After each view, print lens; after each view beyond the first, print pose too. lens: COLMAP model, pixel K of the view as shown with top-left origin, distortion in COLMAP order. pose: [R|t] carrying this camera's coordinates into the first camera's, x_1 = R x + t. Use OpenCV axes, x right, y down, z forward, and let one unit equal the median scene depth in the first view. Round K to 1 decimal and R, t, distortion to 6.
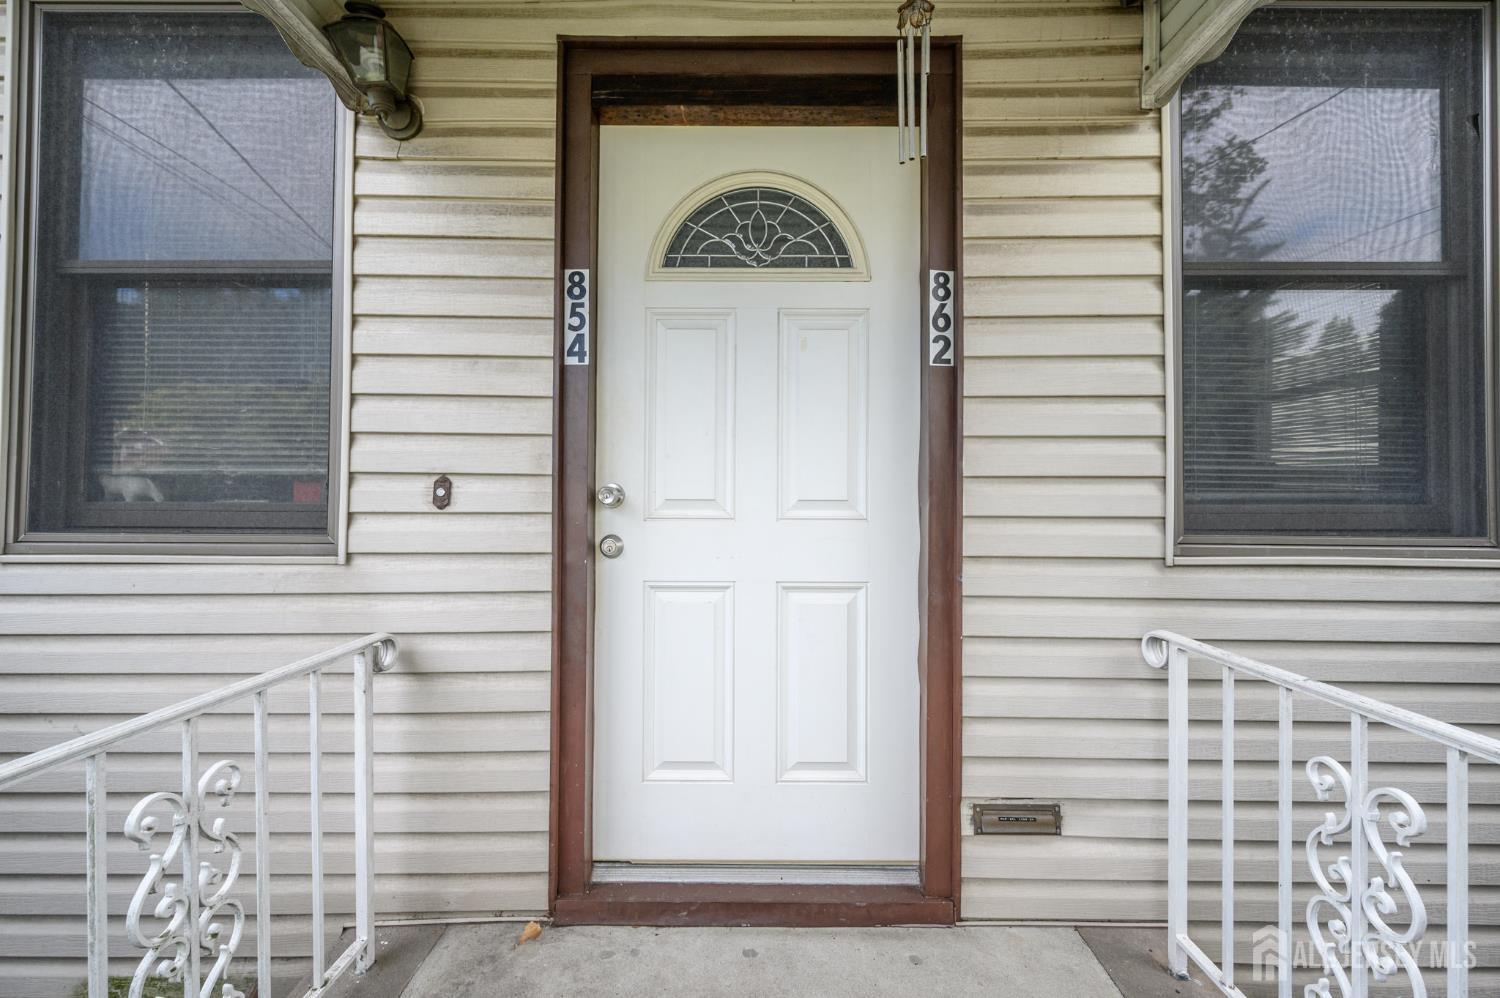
lens RADIAL K [[589.4, 0, 751.1], [0, 589.4, 497.9], [0, 0, 1]] dist [-0.001044, -0.000157]
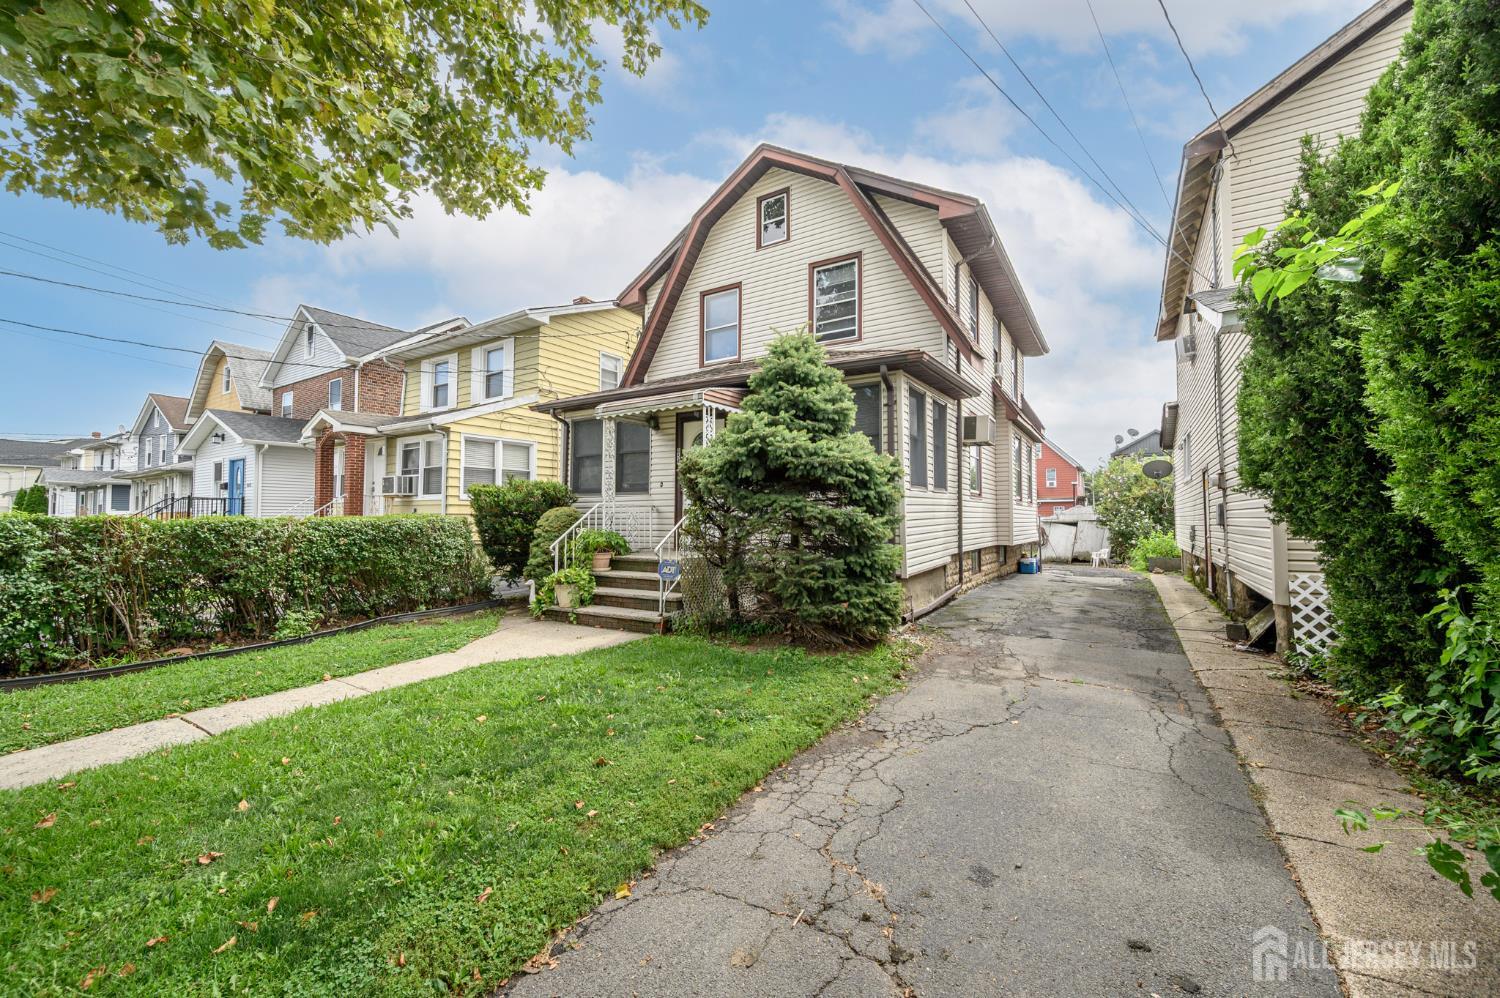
lens RADIAL K [[589.4, 0, 751.2], [0, 589.4, 499.5], [0, 0, 1]] dist [-0.001044, -0.000157]
pose [[0.850574, -0.022102, -0.525390, 3.772694], [0.001713, 0.999227, -0.039264, 0.416964], [0.525852, 0.032497, 0.849955, -4.048337]]
